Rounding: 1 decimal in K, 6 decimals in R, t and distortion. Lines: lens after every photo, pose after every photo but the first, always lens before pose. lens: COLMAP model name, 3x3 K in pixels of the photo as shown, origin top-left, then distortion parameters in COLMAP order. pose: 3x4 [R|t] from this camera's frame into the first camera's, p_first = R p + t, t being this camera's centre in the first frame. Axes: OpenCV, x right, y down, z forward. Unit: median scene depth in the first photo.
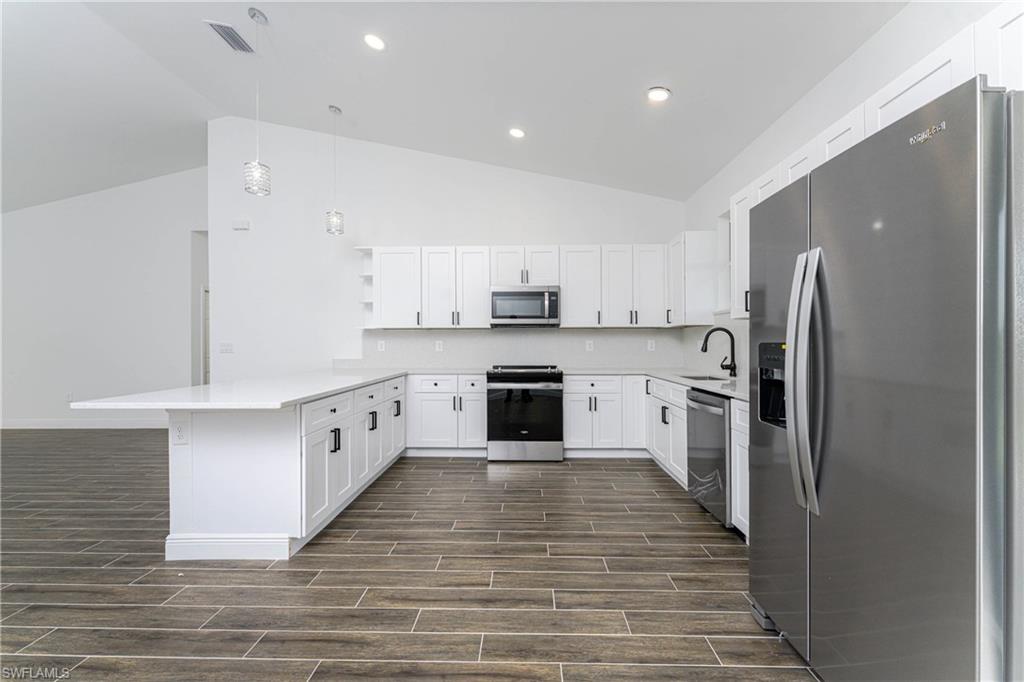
lens RADIAL K [[413.4, 0, 514.1], [0, 413.4, 341.7], [0, 0, 1]] dist [-0.000147, -0.000505]
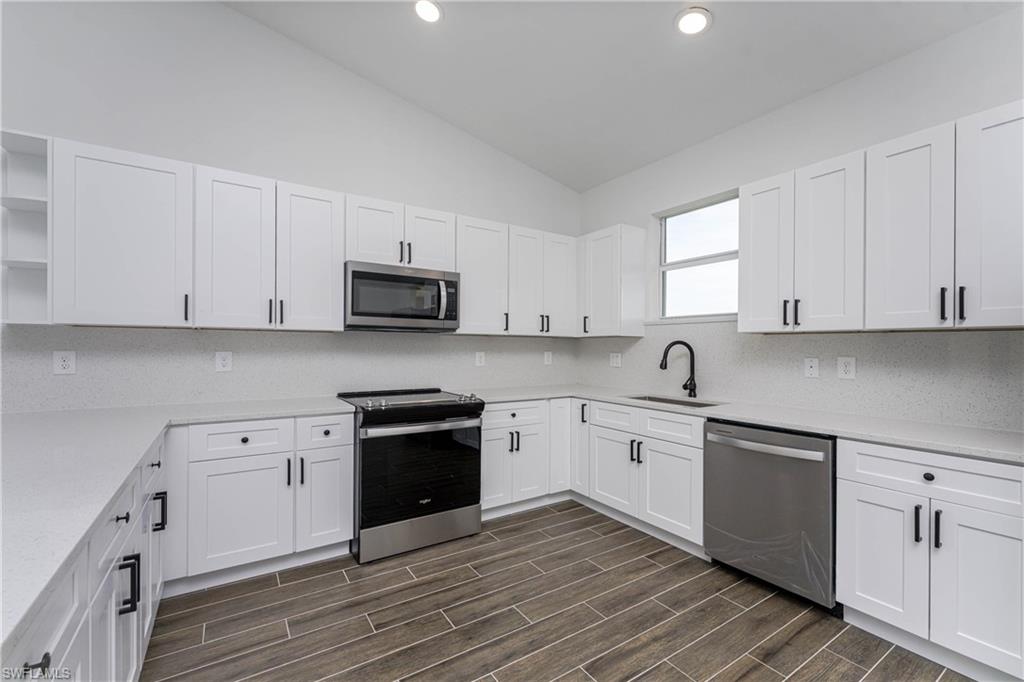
lens RADIAL K [[413.4, 0, 514.9], [0, 413.4, 348.4], [0, 0, 1]] dist [-0.000147, -0.000505]
pose [[0.810661, 0.007669, 0.585466, -0.271335], [-0.008719, 0.999961, -0.001026, -0.013833], [-0.585451, -0.004273, 0.810697, 0.492884]]
